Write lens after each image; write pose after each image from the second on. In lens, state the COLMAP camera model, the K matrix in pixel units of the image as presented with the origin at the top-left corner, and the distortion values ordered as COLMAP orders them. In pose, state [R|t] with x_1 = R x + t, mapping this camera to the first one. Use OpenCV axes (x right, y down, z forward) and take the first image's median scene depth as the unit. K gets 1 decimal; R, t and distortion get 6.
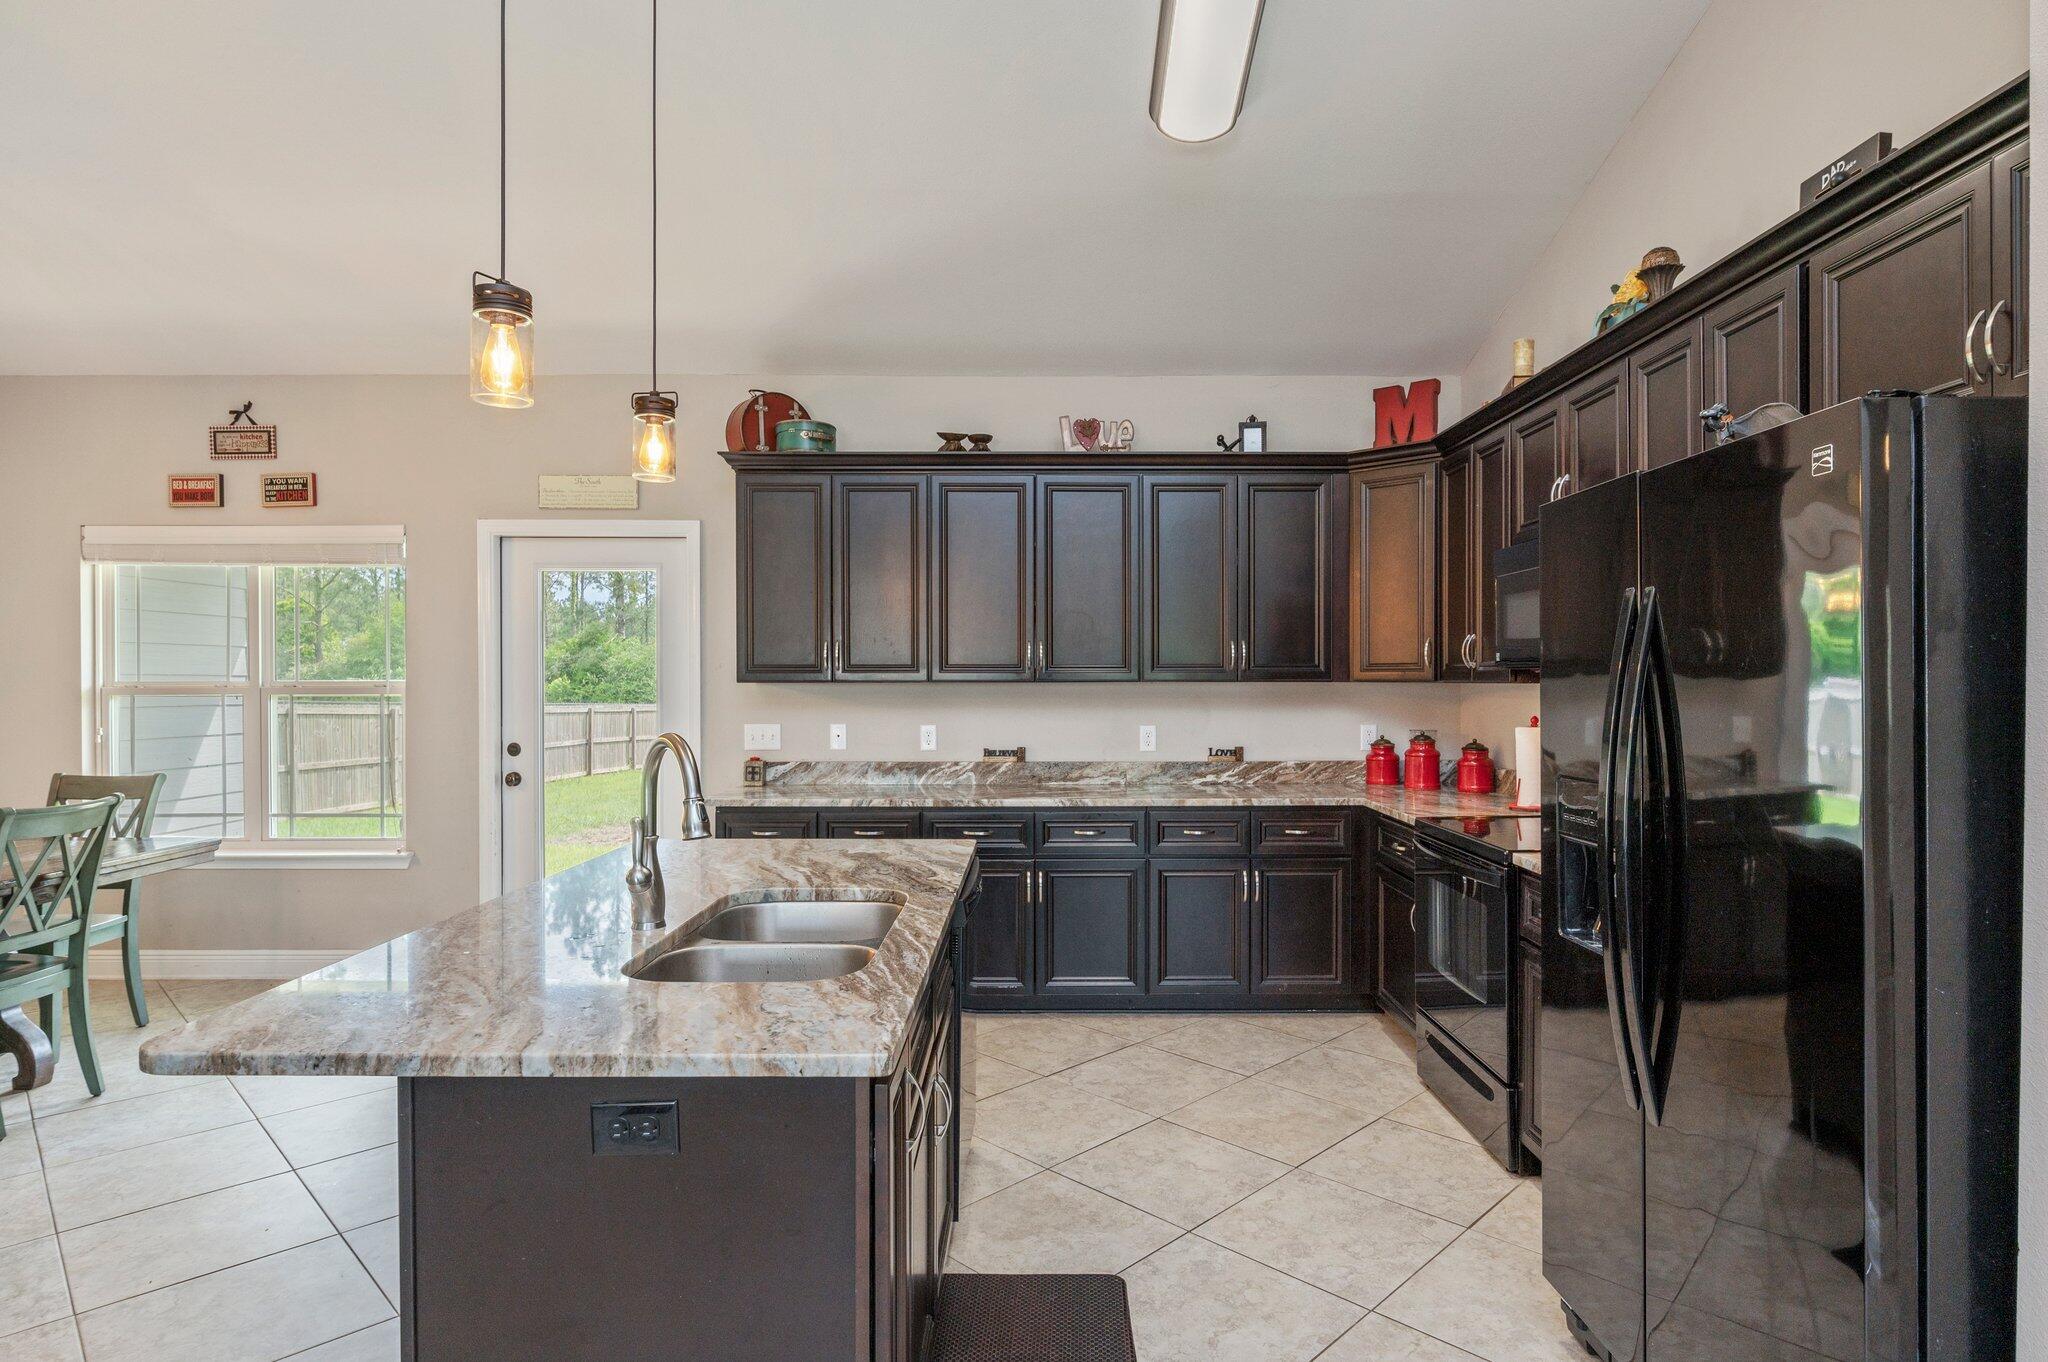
lens RADIAL K [[1113.4, 0, 1051.2], [0, 1113.4, 691.3], [0, 0, 1]] dist [-0.007520, -0.002996]
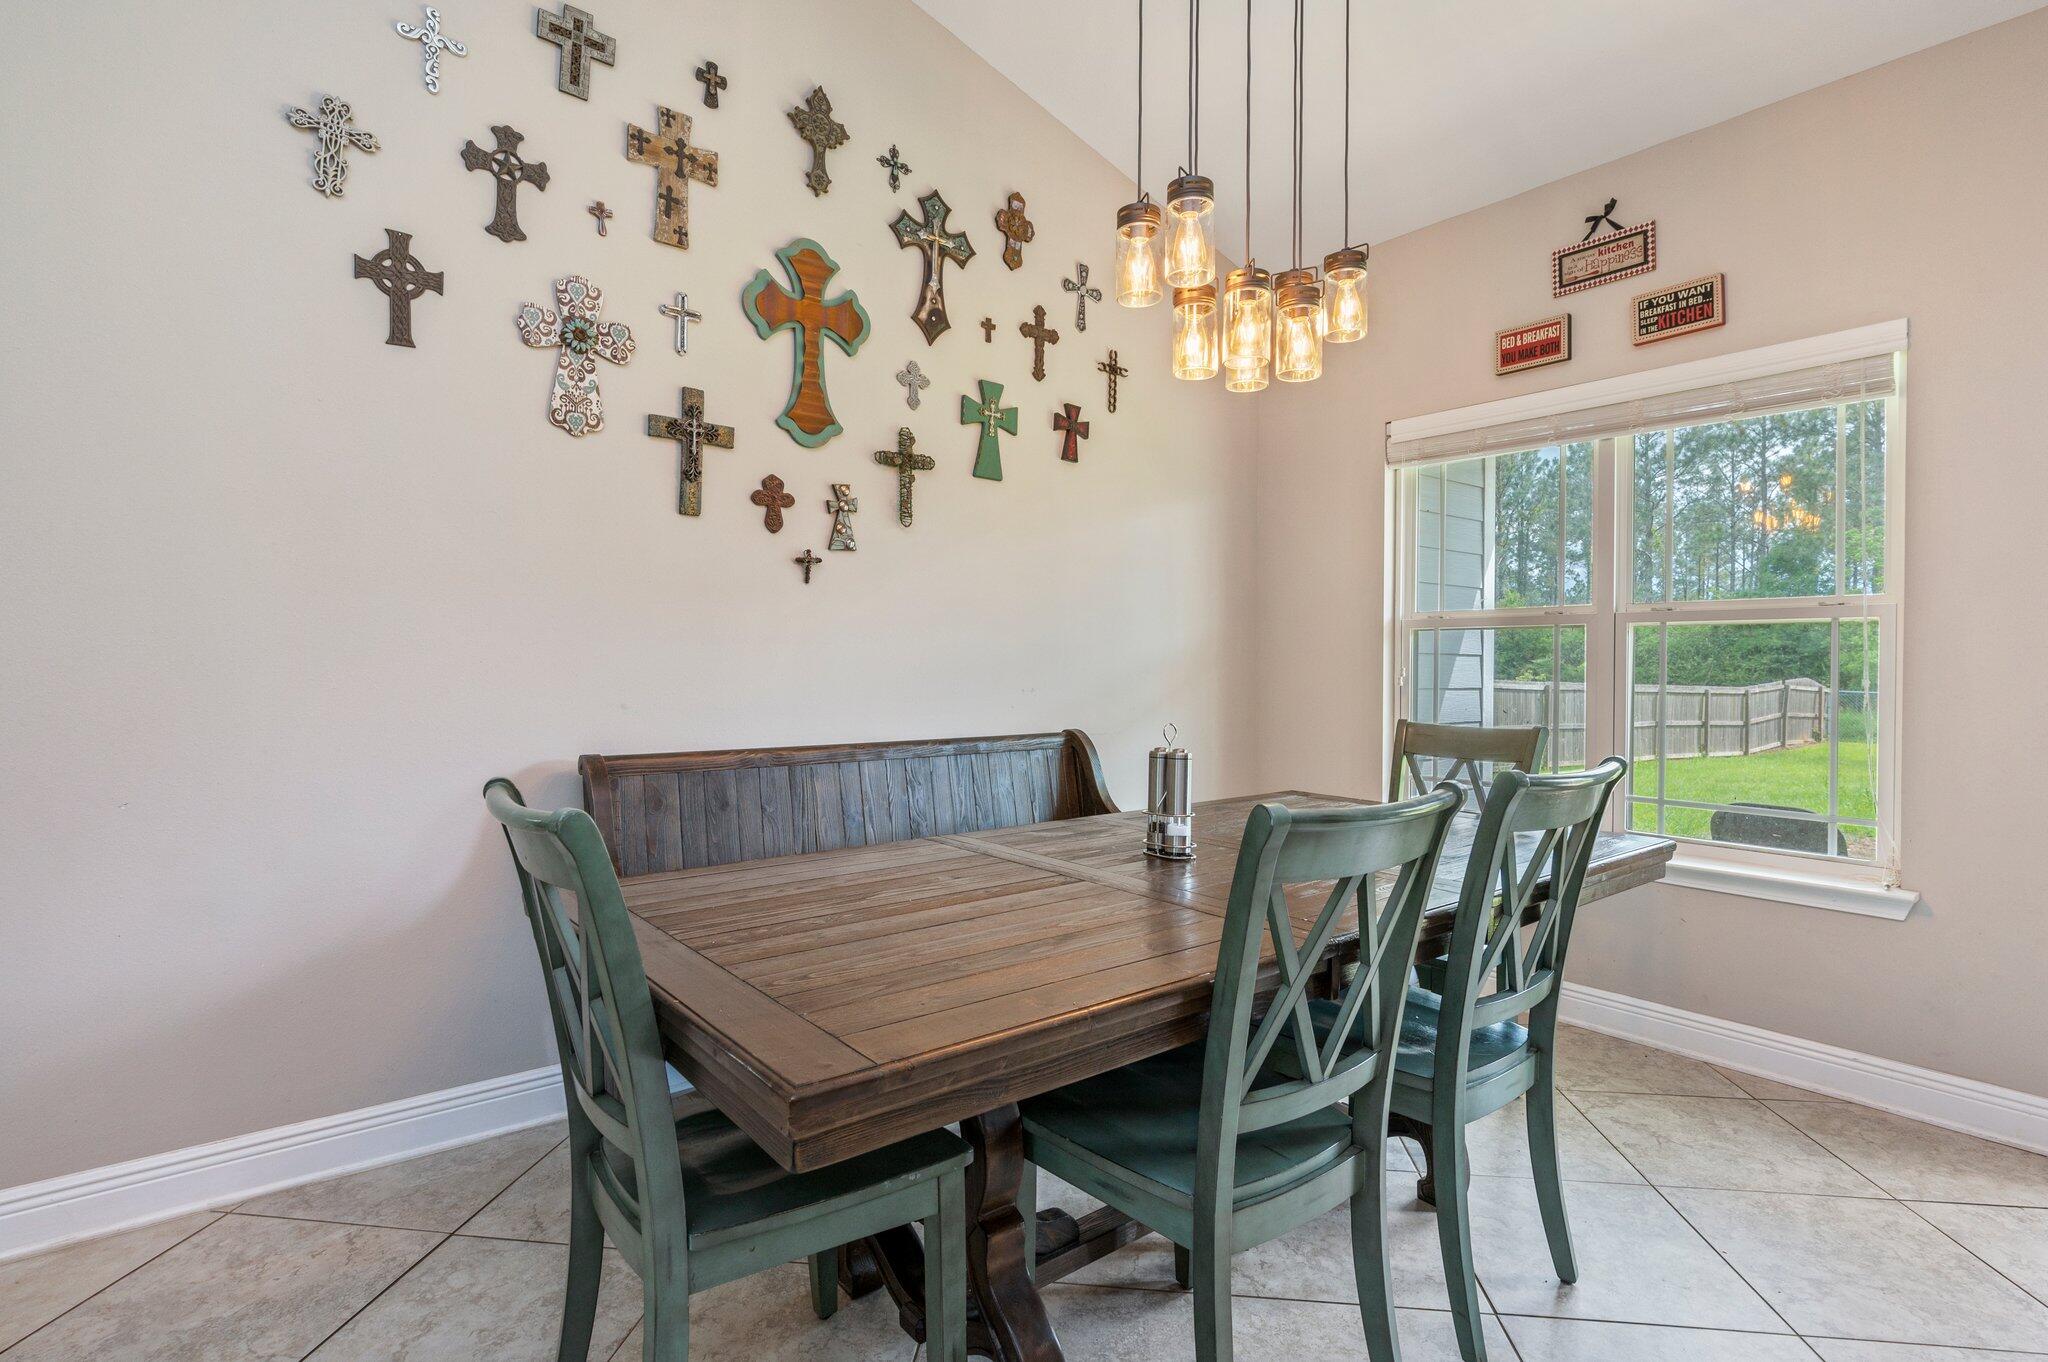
lens RADIAL K [[984.7, 0, 1007.9], [0, 984.7, 667.9], [0, 0, 1]] dist [-0.005971, -0.002490]
pose [[0.605041, 0.009403, -0.796139, -0.468690], [-0.016012, 0.999872, -0.000359, 0.038593], [0.796033, 0.012965, 0.605114, 0.336687]]
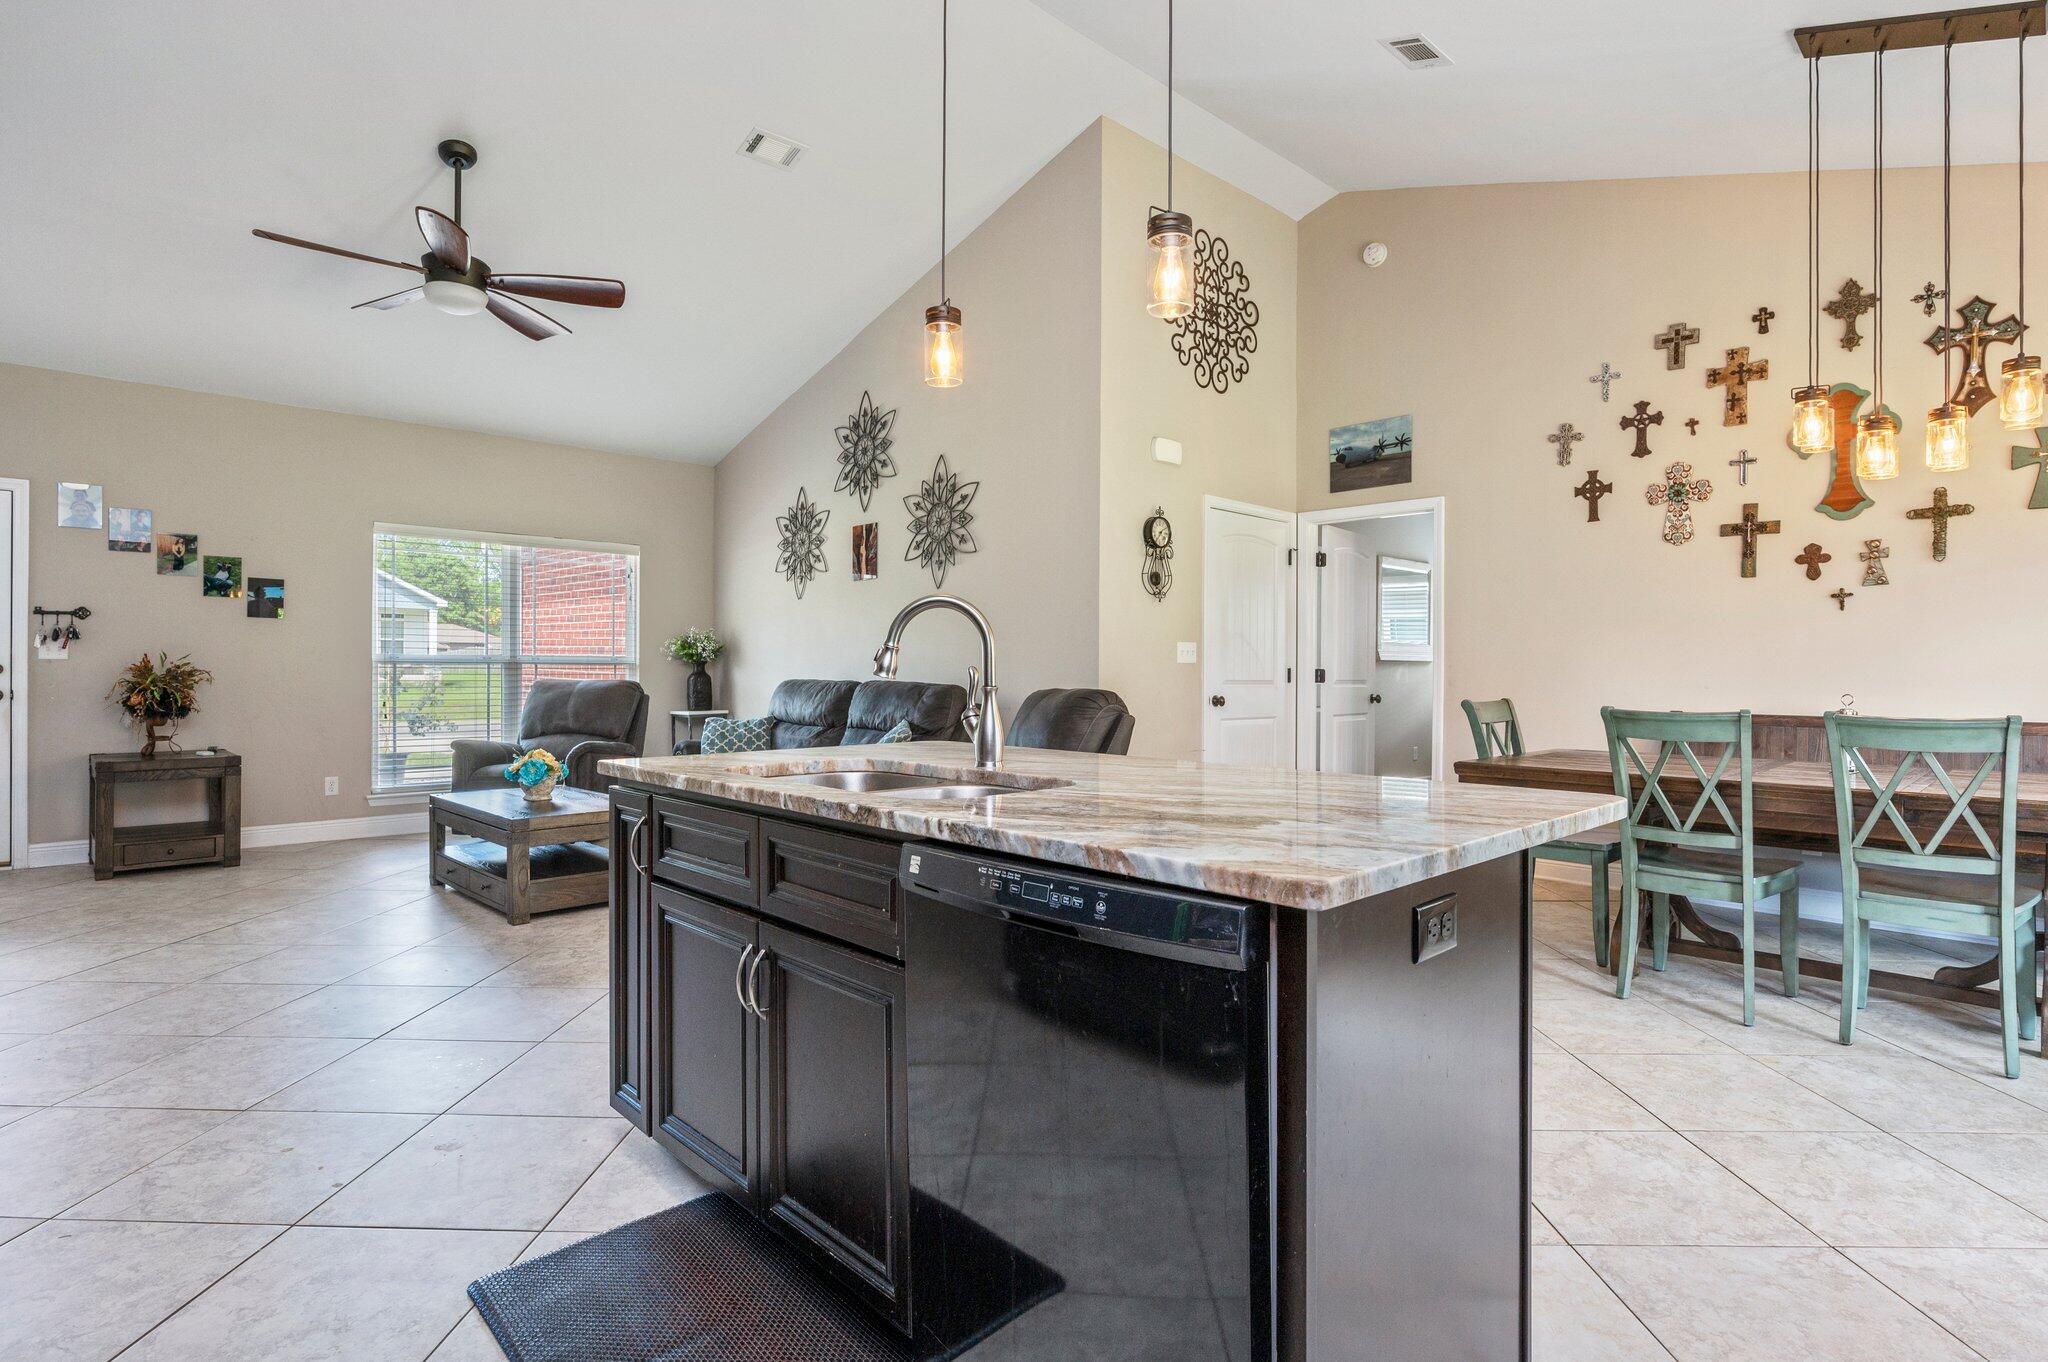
lens RADIAL K [[984.7, 0, 1055.4], [0, 984.7, 669.0], [0, 0, 1]] dist [-0.005971, -0.002490]
pose [[-0.714159, 0.002743, -0.699978, 0.116144], [-0.010347, 0.999842, 0.014475, 0.037575], [0.699907, 0.017580, -0.714017, 0.730946]]
